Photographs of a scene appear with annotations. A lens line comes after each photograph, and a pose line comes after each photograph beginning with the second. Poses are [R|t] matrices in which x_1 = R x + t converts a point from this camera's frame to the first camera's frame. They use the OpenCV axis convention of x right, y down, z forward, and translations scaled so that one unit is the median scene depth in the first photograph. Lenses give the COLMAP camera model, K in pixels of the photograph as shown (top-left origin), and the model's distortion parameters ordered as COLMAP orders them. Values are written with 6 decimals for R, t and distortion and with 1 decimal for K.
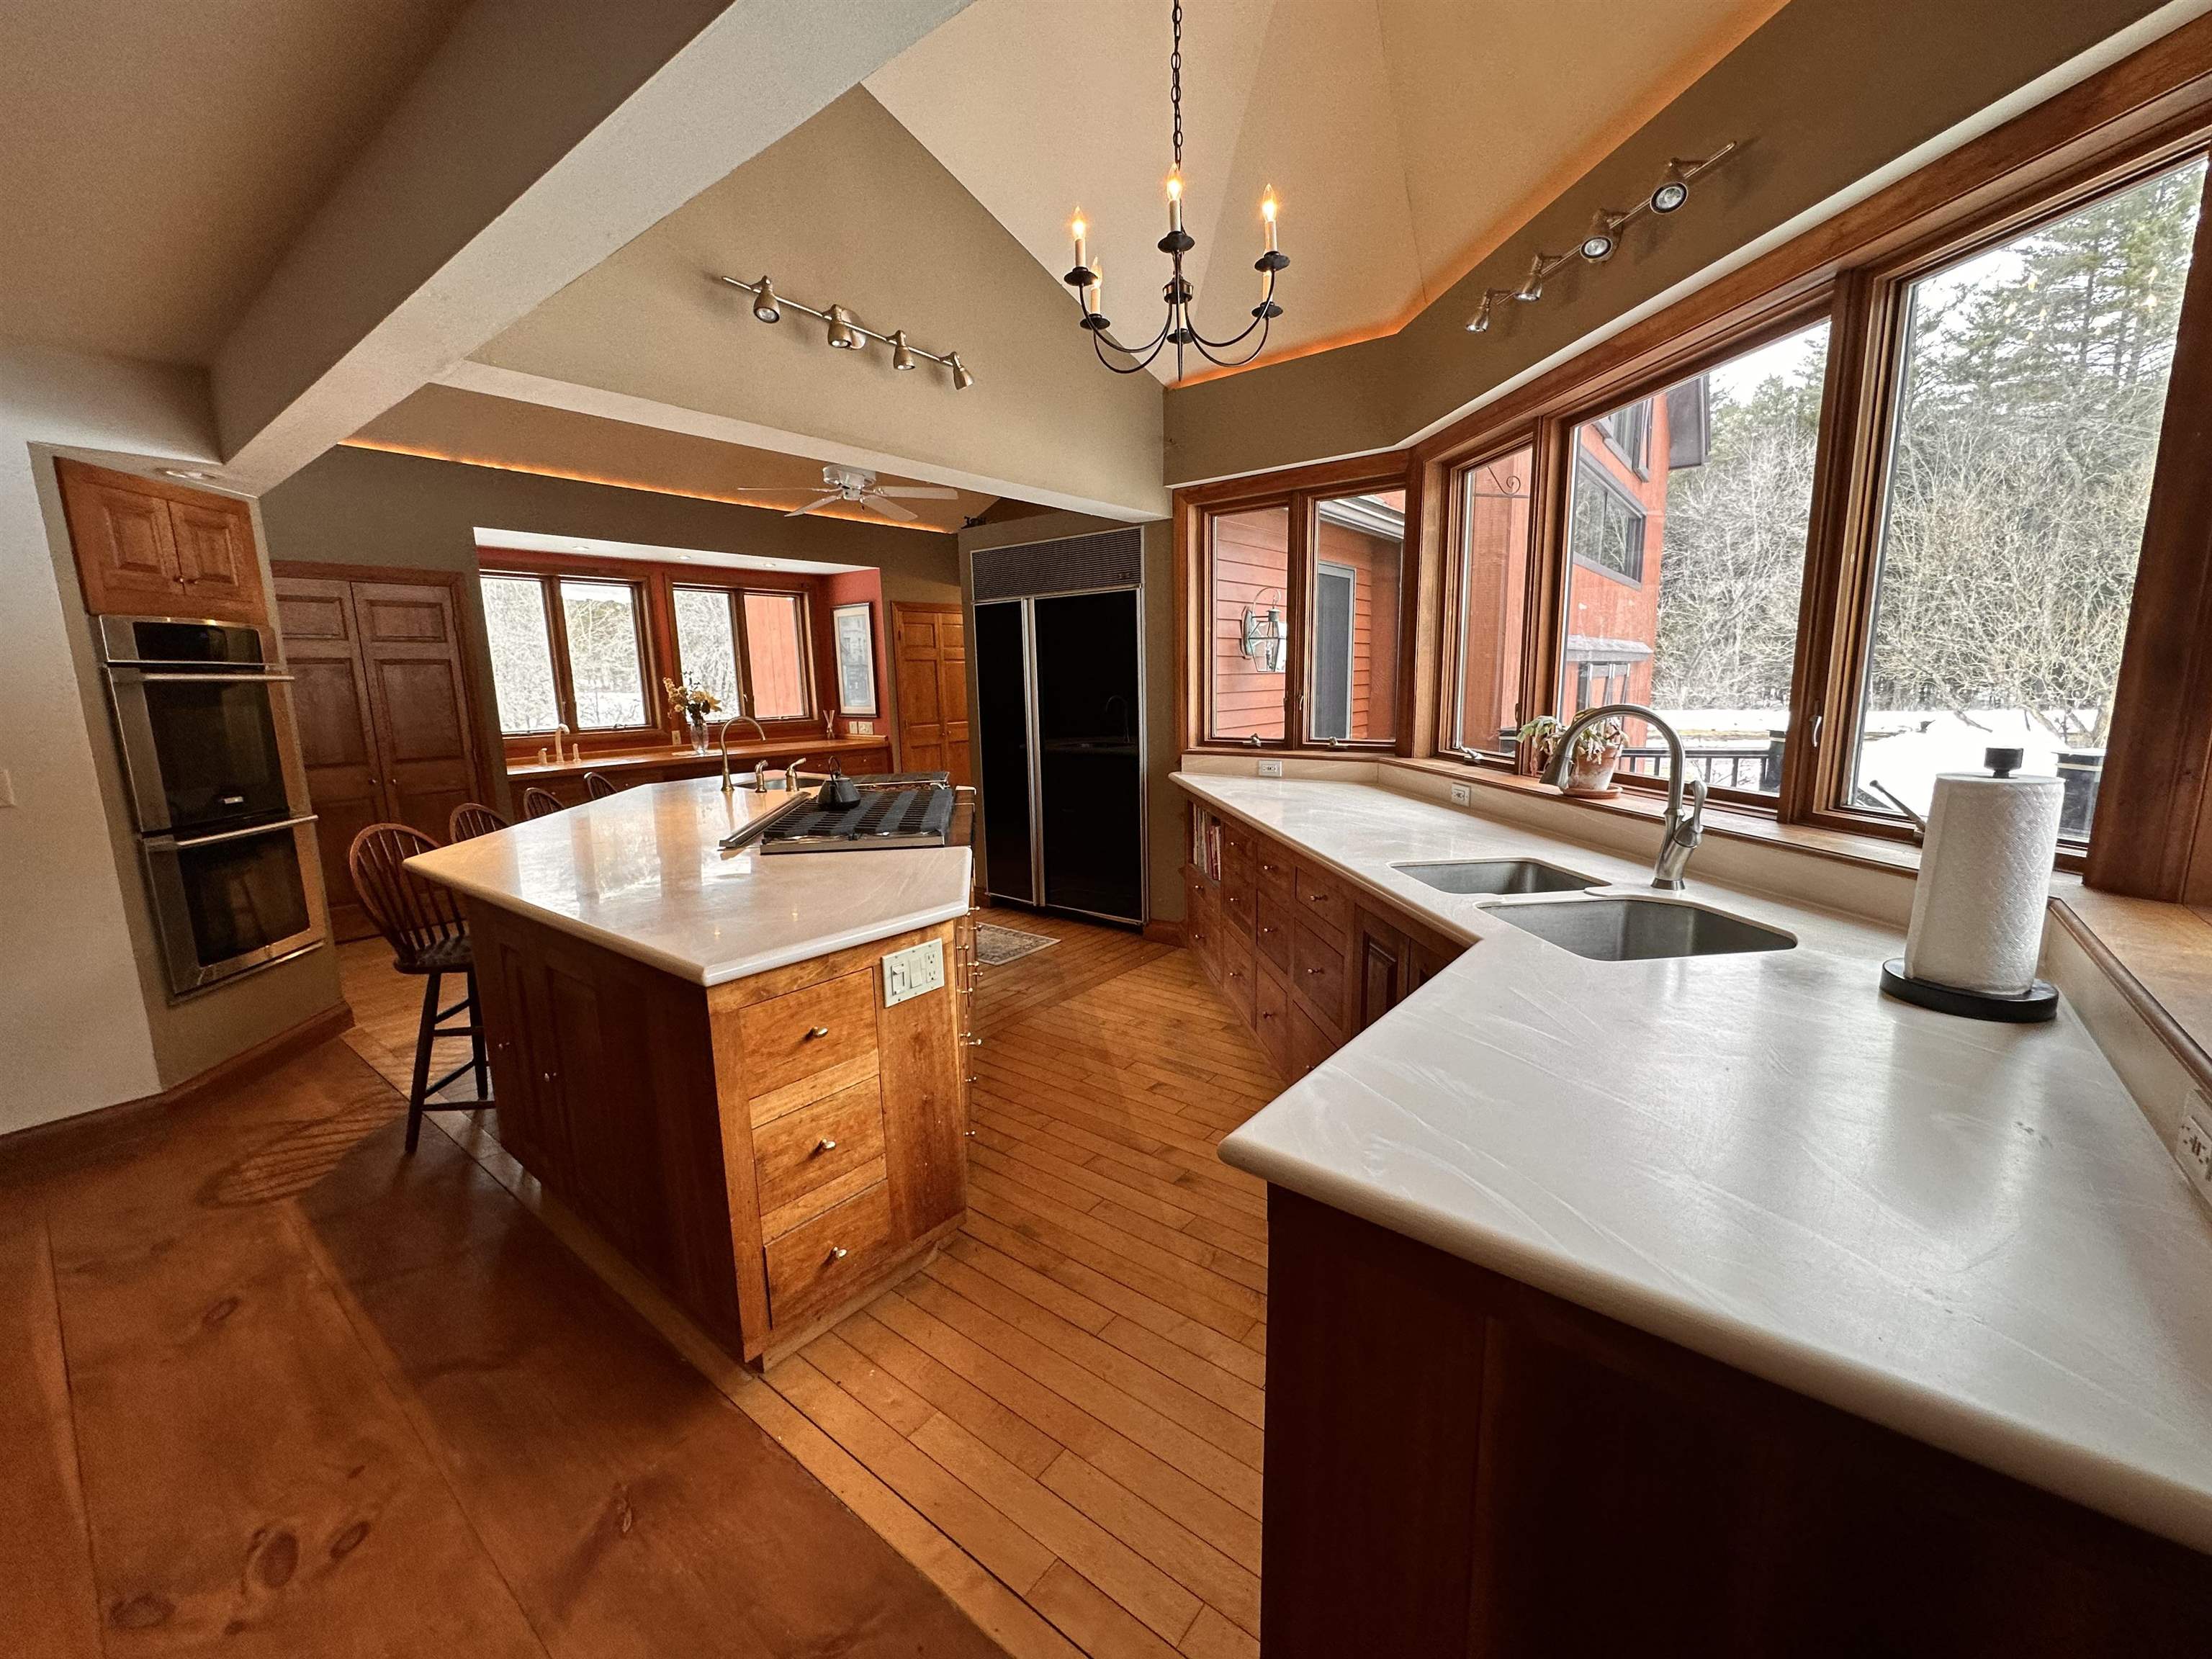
lens RADIAL K [[884.3, 0, 1099.6], [0, 884.3, 826.6], [0, 0, 1]] dist [-0.003705, 0.000820]
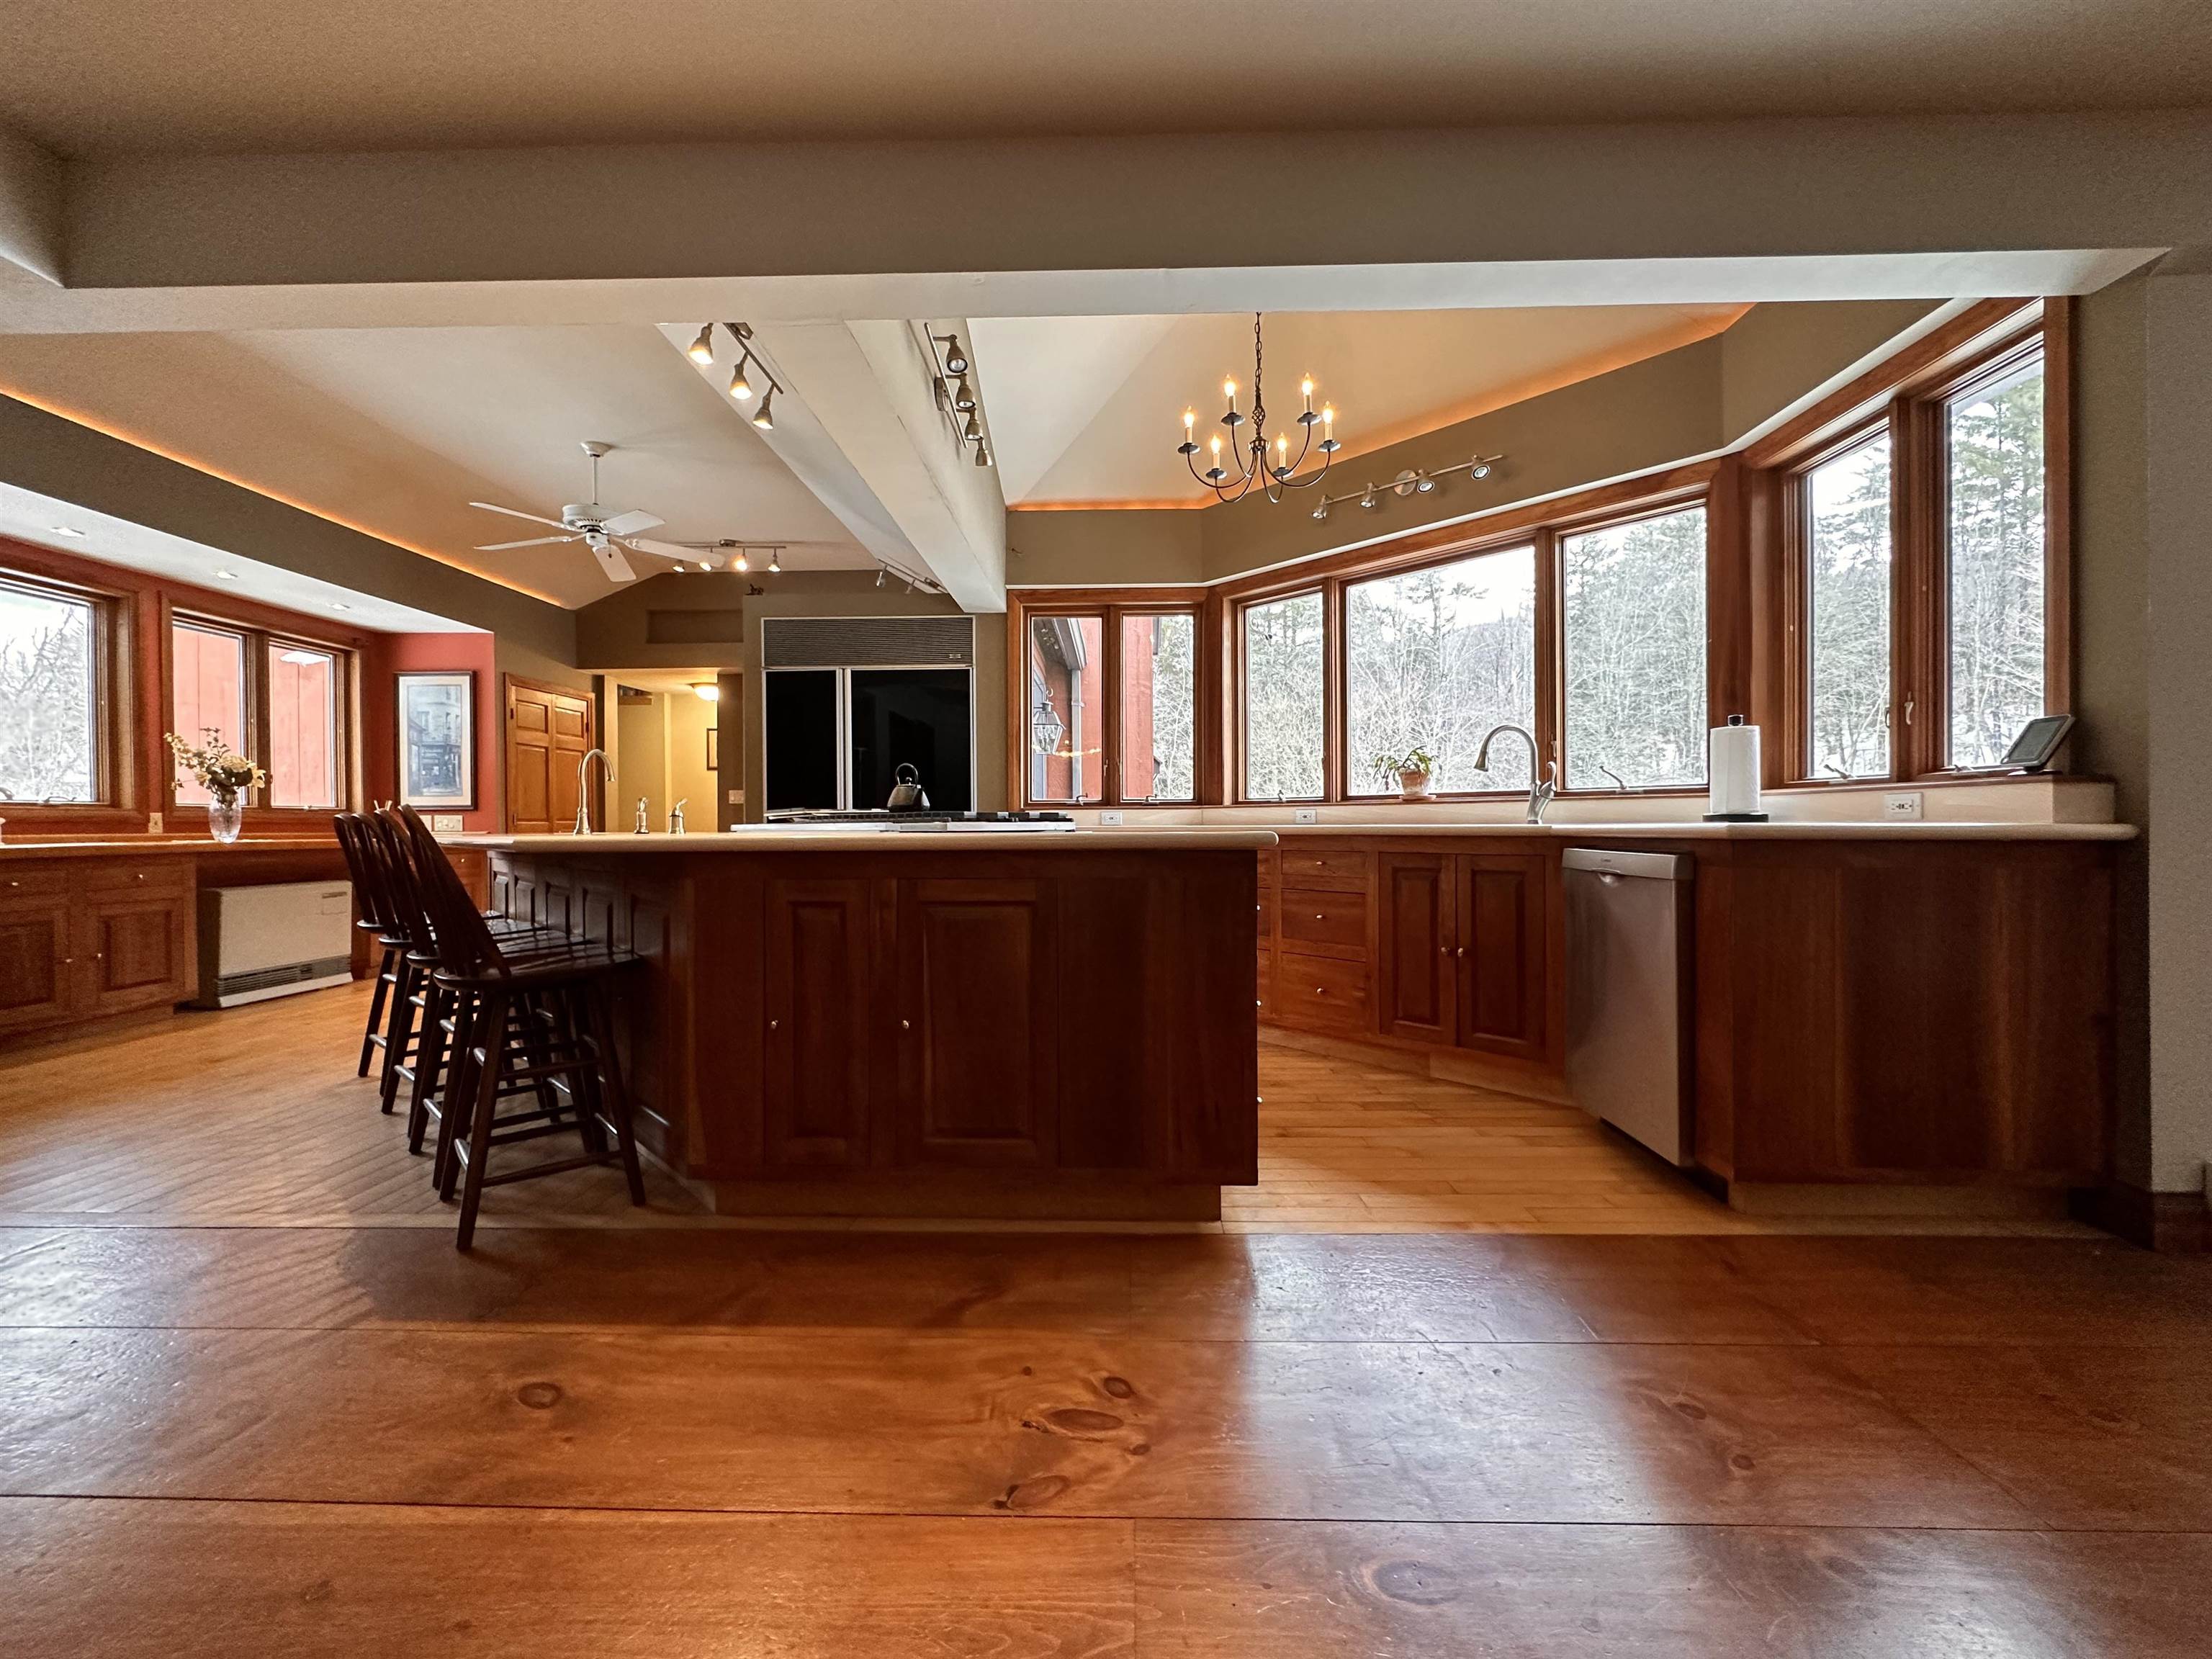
lens RADIAL K [[884.3, 0, 1103.9], [0, 884.3, 826.9], [0, 0, 1]] dist [-0.003705, 0.000820]
pose [[0.800542, 0.015132, 0.599085, -0.518583], [0.089832, 0.985356, -0.144927, 0.116561], [-0.592505, 0.169837, 0.787460, 0.041918]]
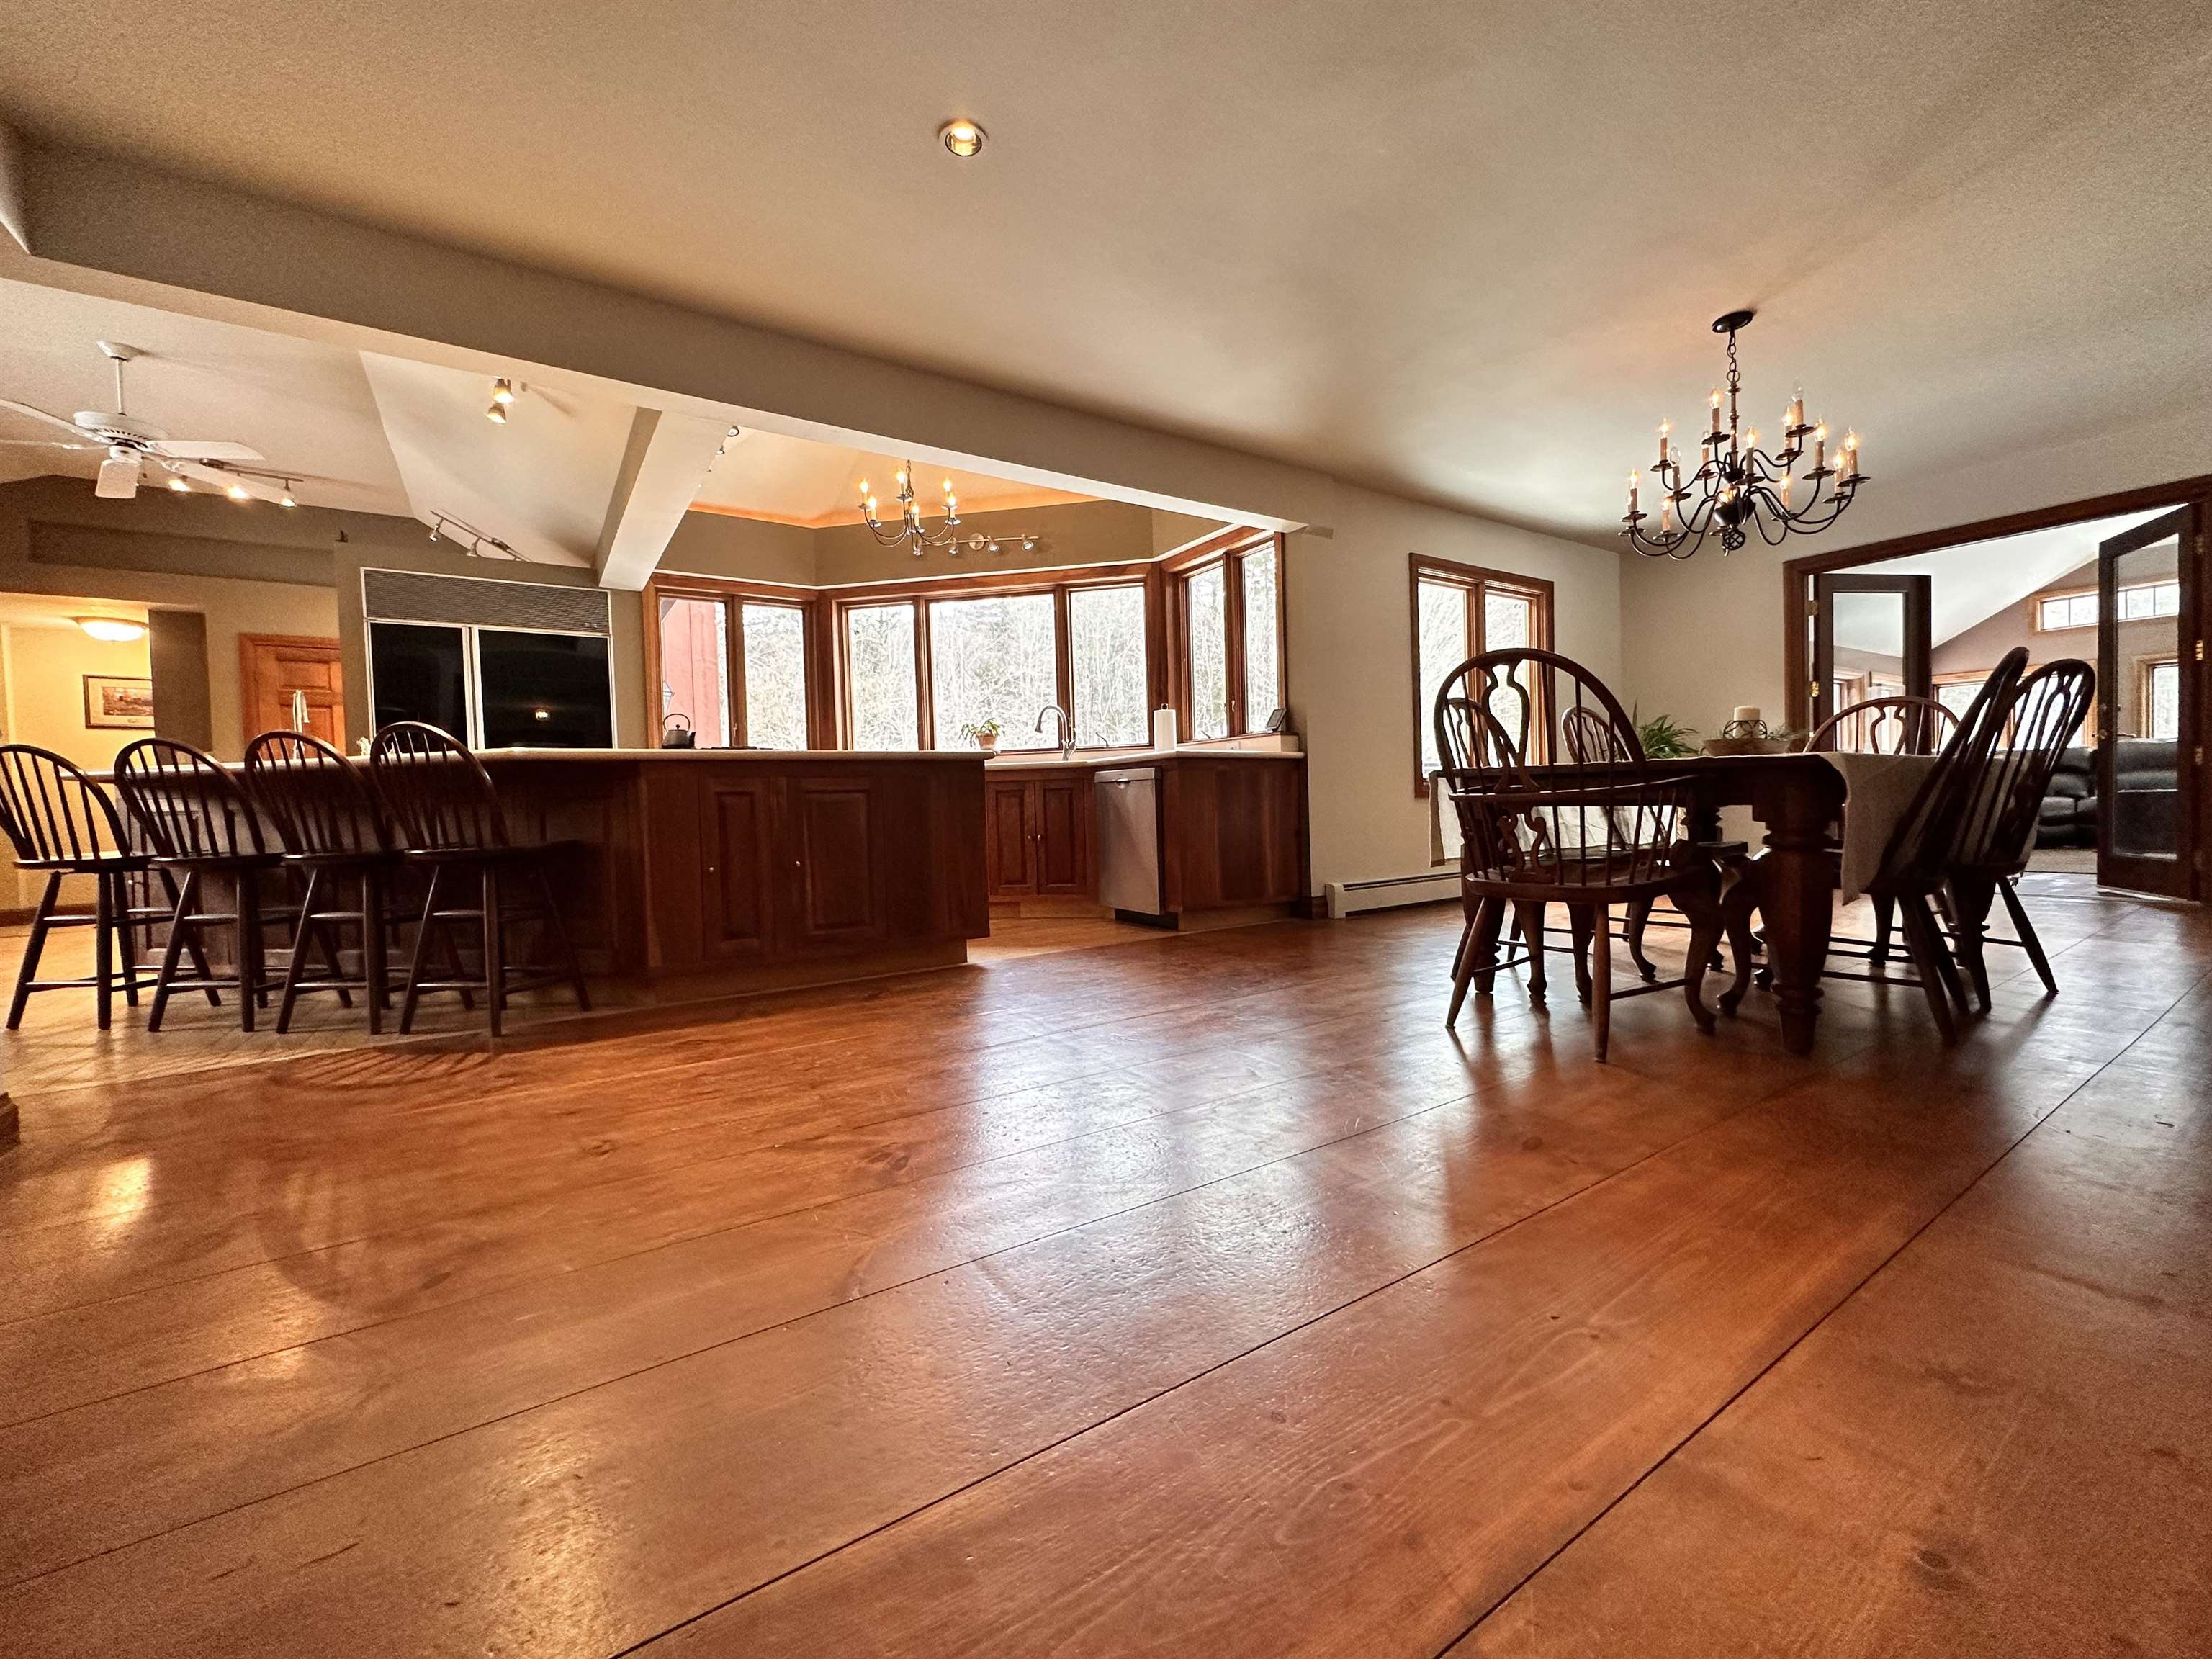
lens RADIAL K [[884.3, 0, 1101.6], [0, 884.3, 827.4], [0, 0, 1]] dist [-0.003705, 0.000820]
pose [[0.318061, -0.014722, 0.947956, -0.984355], [0.181772, 0.982277, -0.045734, 0.197067], [-0.930482, 0.186858, 0.315099, -0.013904]]
